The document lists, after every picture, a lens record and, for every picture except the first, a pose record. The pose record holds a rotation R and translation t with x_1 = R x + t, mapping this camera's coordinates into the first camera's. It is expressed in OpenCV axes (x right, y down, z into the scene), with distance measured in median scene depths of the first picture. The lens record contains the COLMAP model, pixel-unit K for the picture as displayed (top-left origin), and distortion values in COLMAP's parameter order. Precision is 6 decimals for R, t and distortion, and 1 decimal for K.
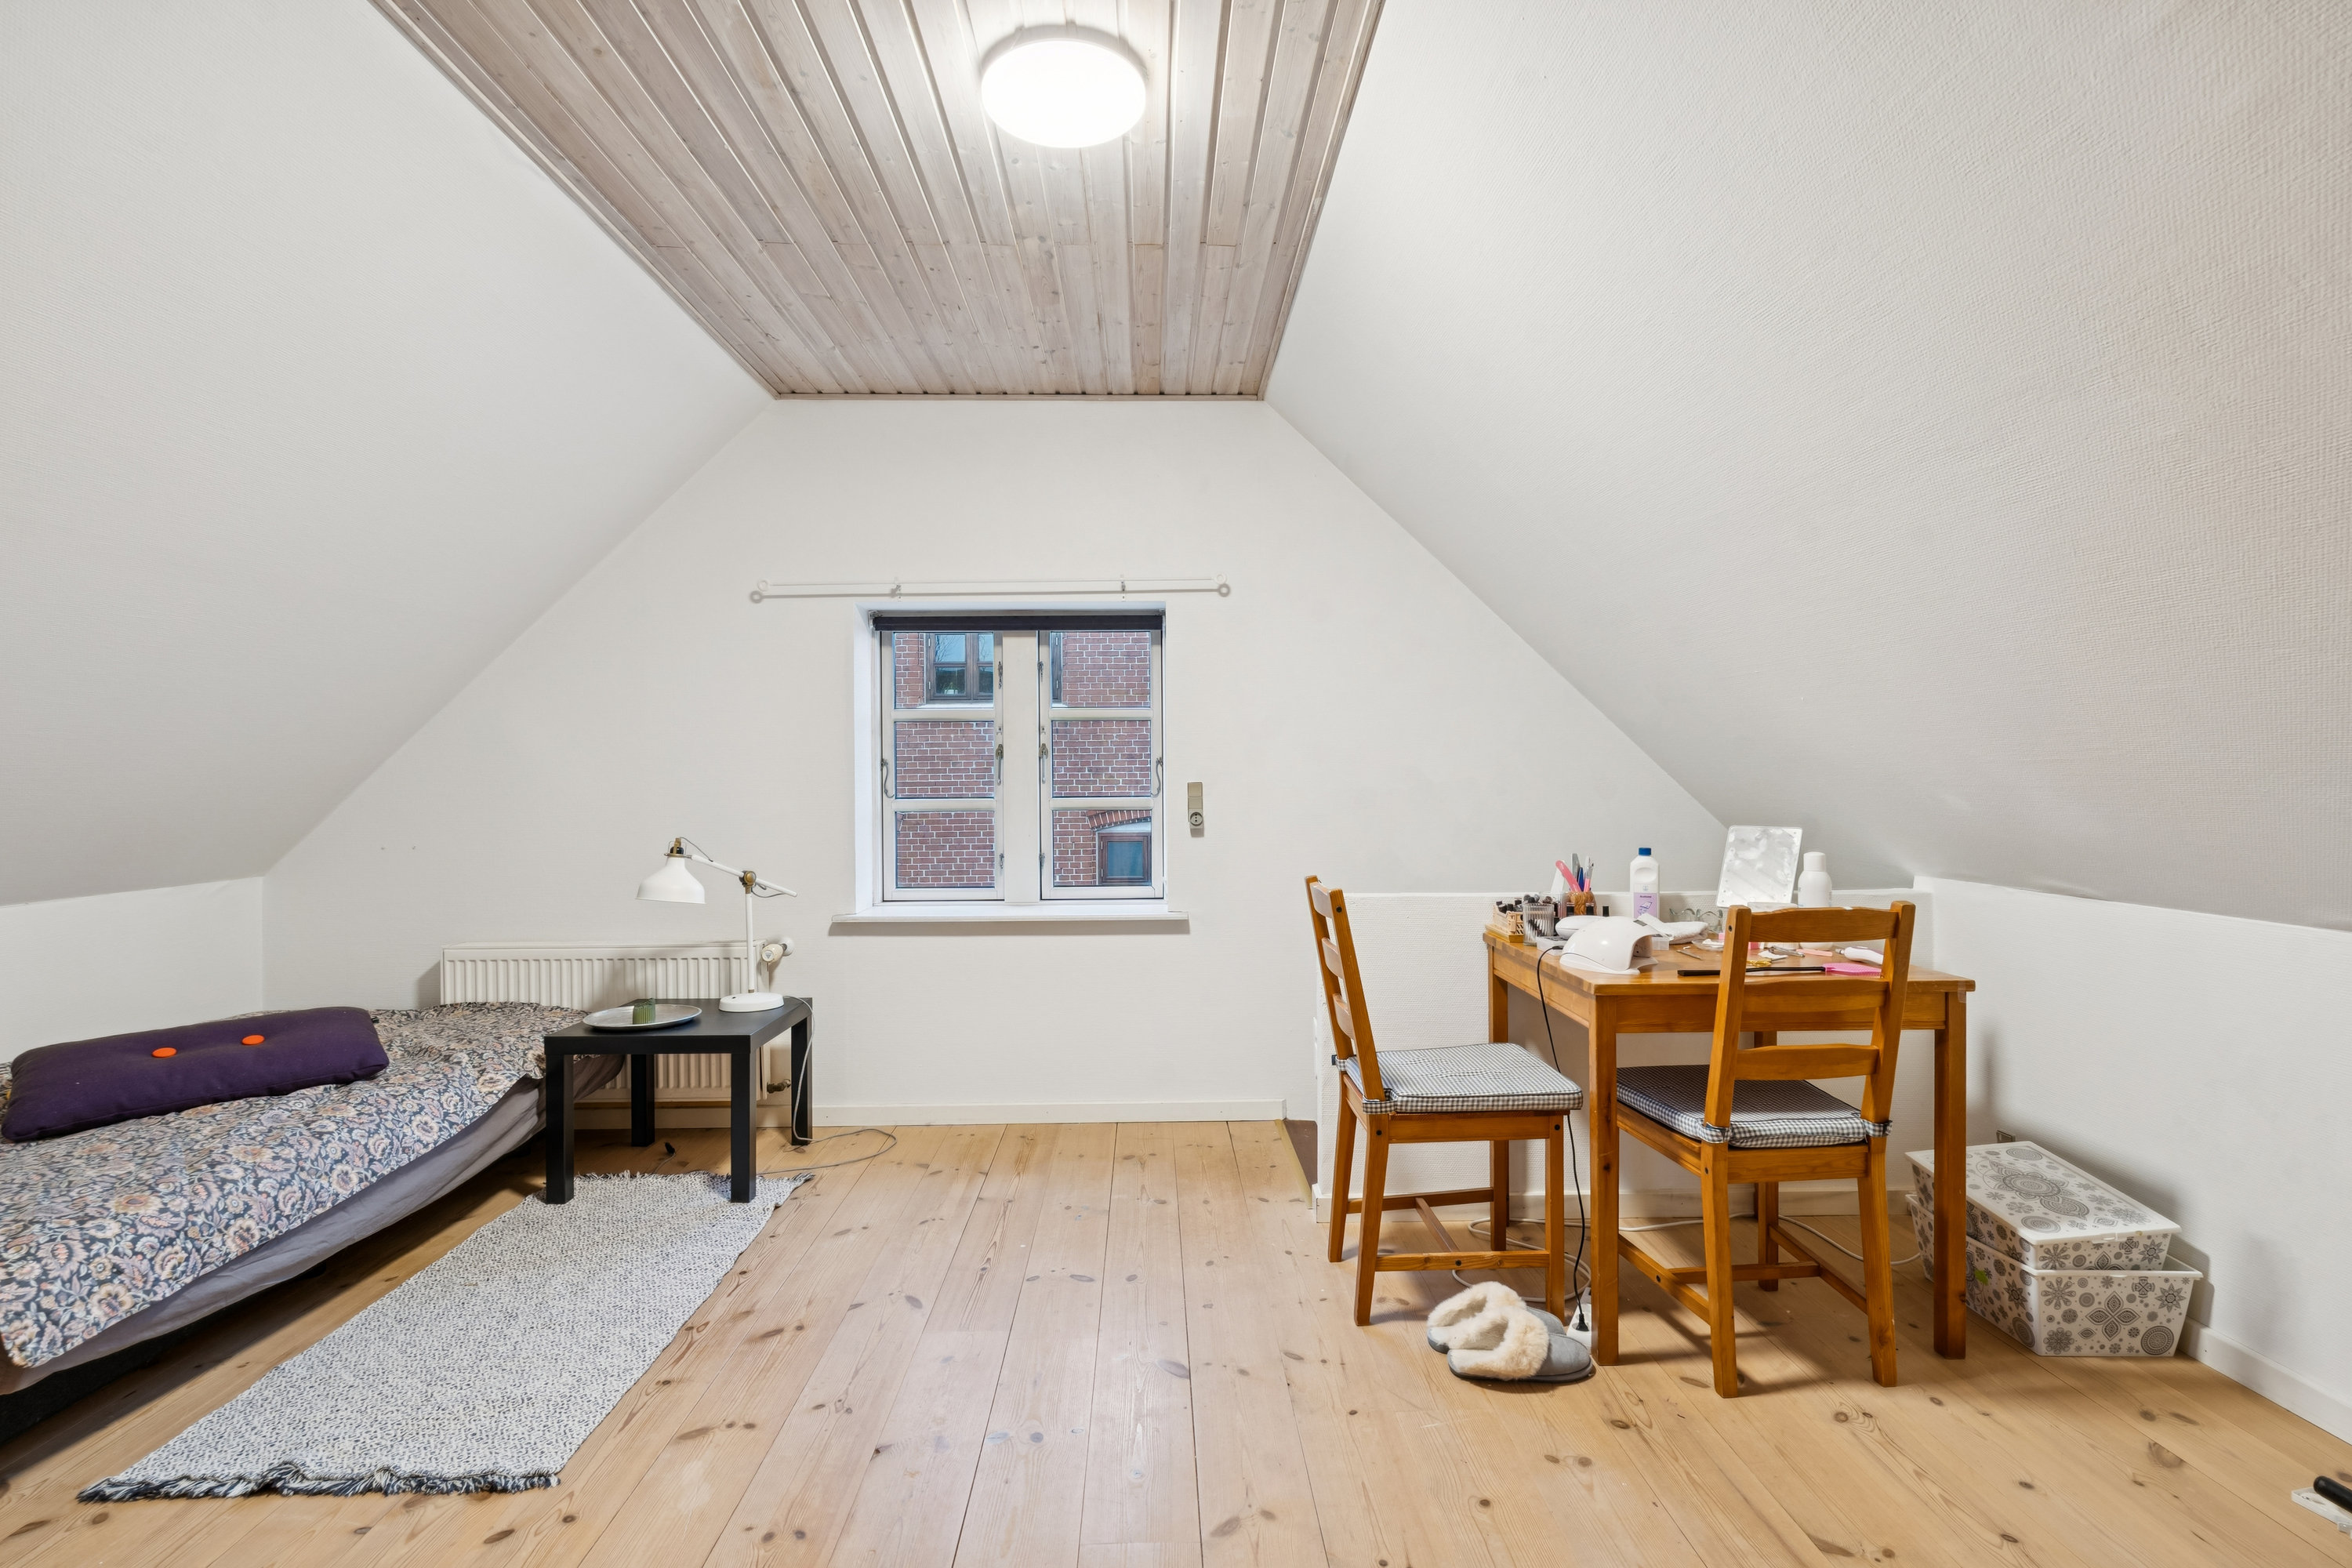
lens RADIAL K [[1175.6, 0, 1172.3], [0, 1175.6, 787.6], [0, 0, 1]] dist [-0.003916, 0.001176]
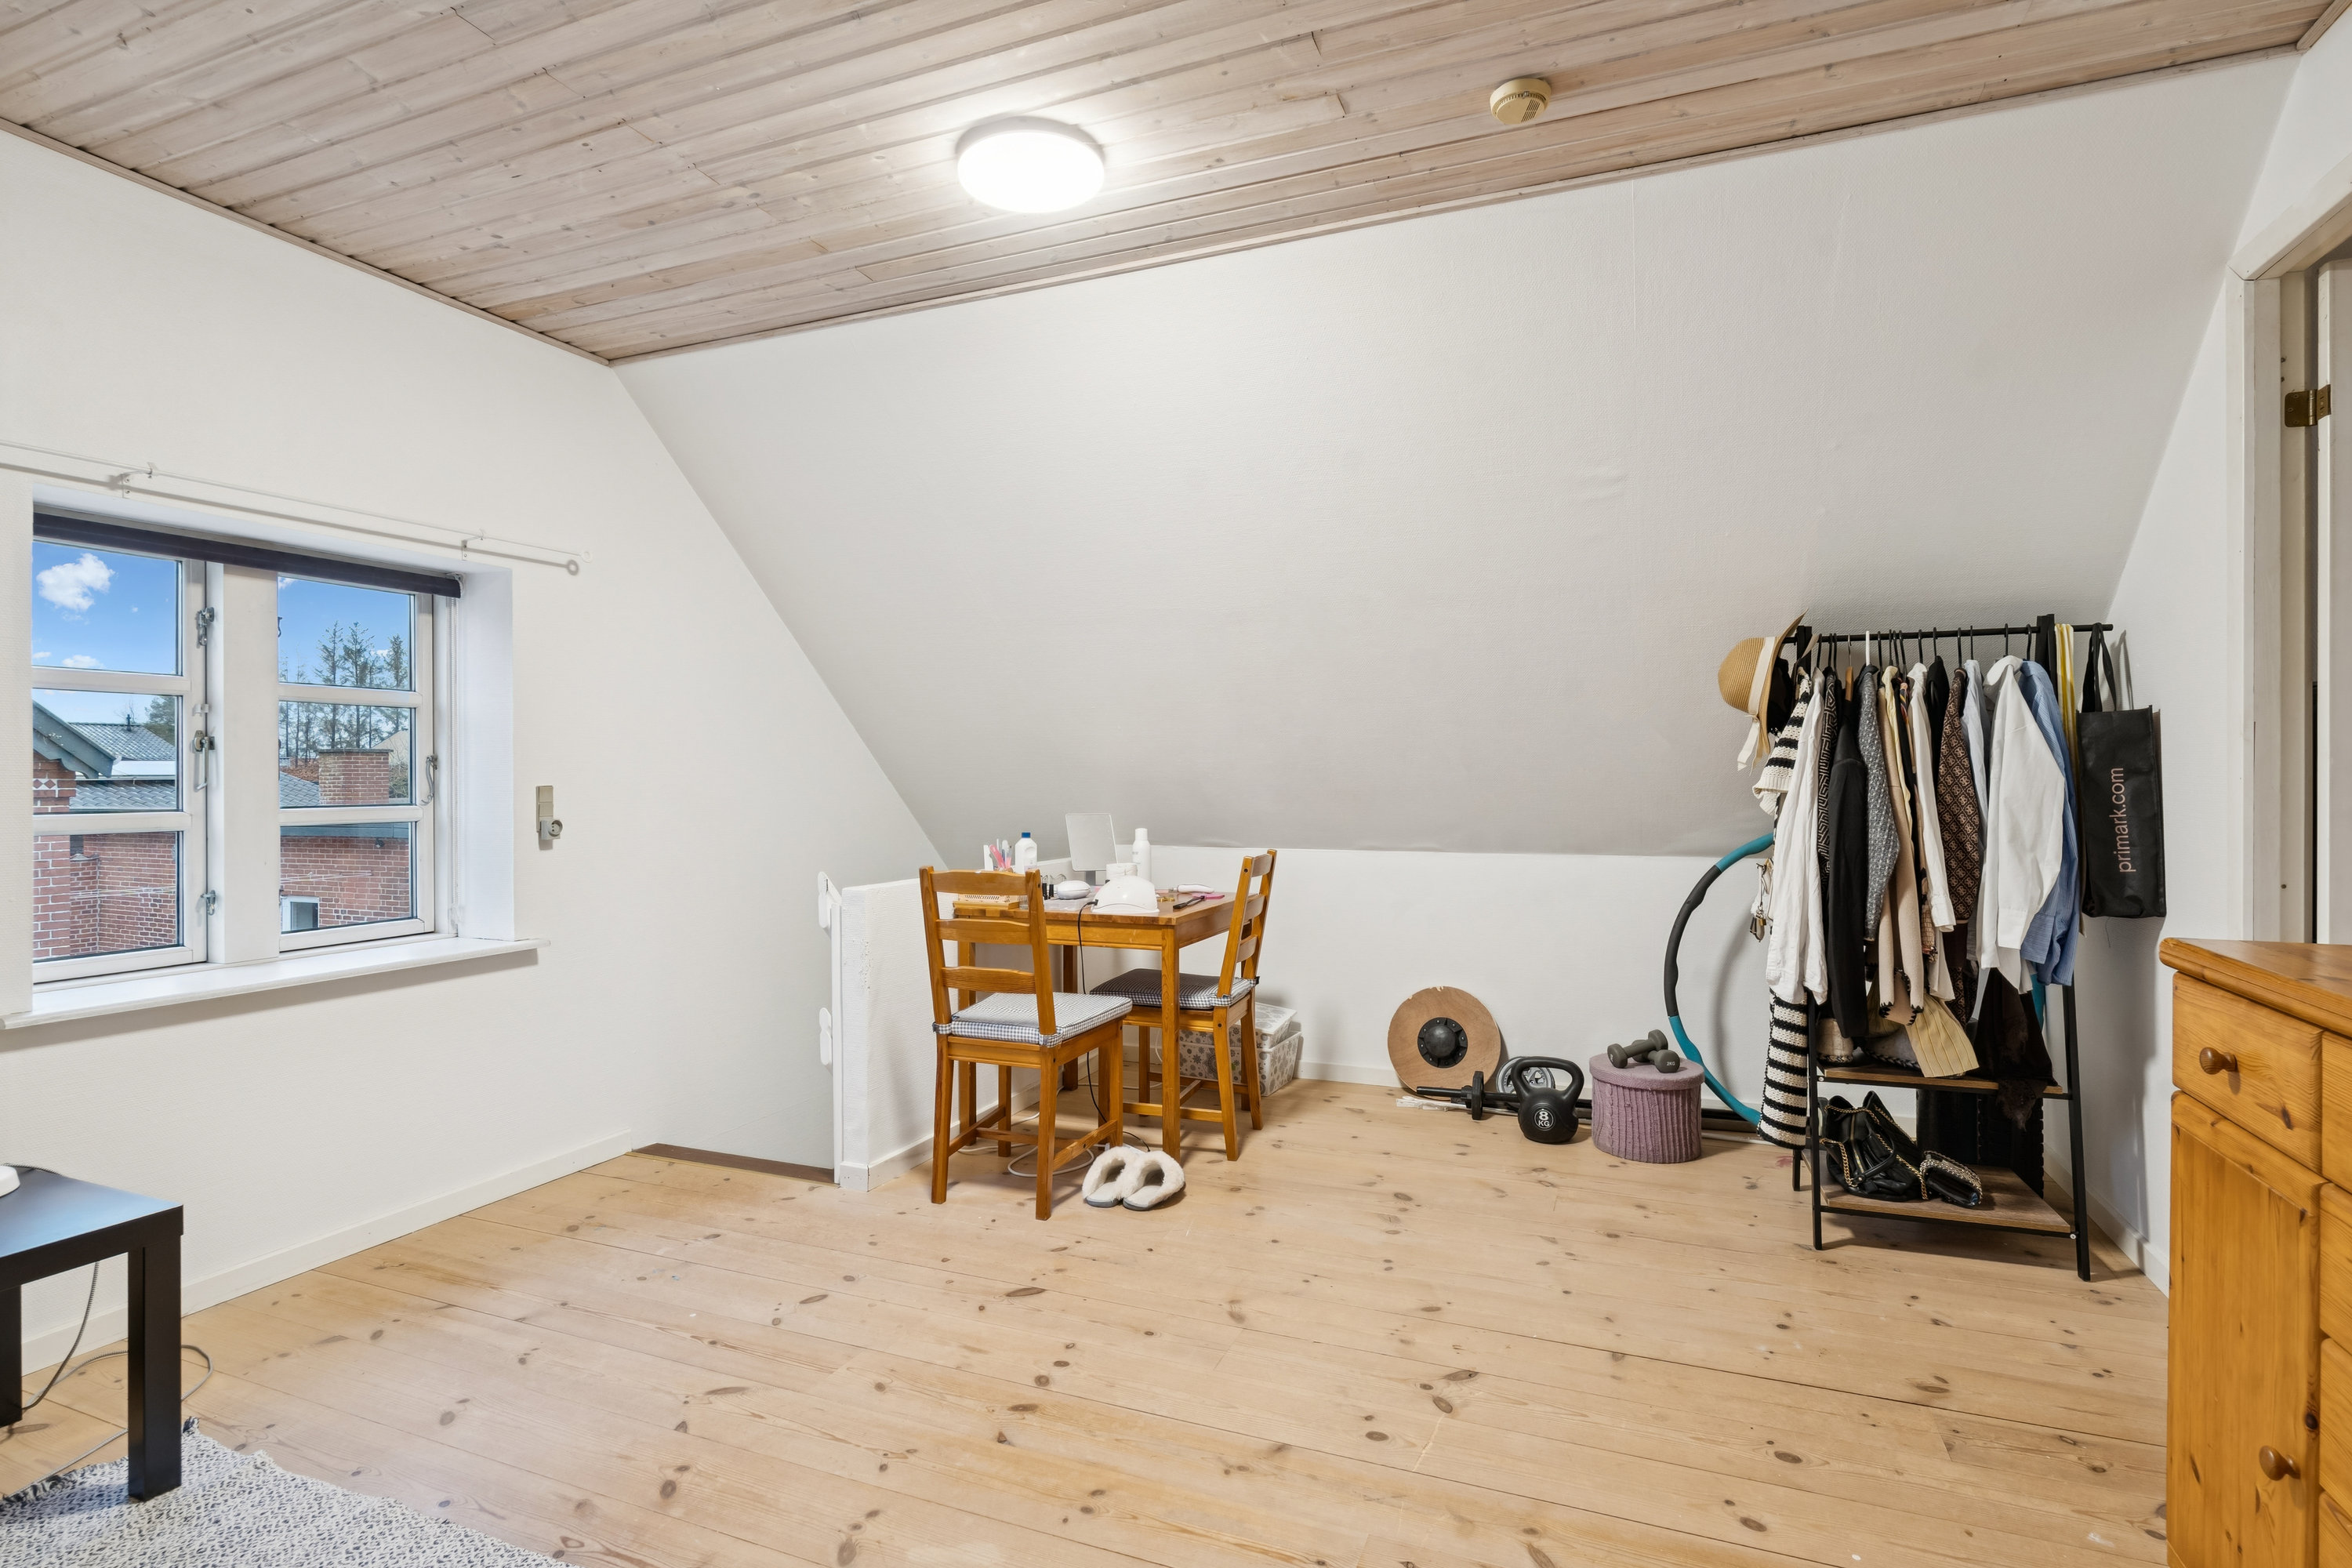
lens RADIAL K [[1175.6, 0, 1184.2], [0, 1175.6, 776.5], [0, 0, 1]] dist [-0.003916, 0.001176]
pose [[0.388735, 0.005587, 0.921333, -0.669794], [0.010987, 0.999882, -0.010699, 0.003511], [-0.921284, 0.014281, 0.388627, 0.270744]]
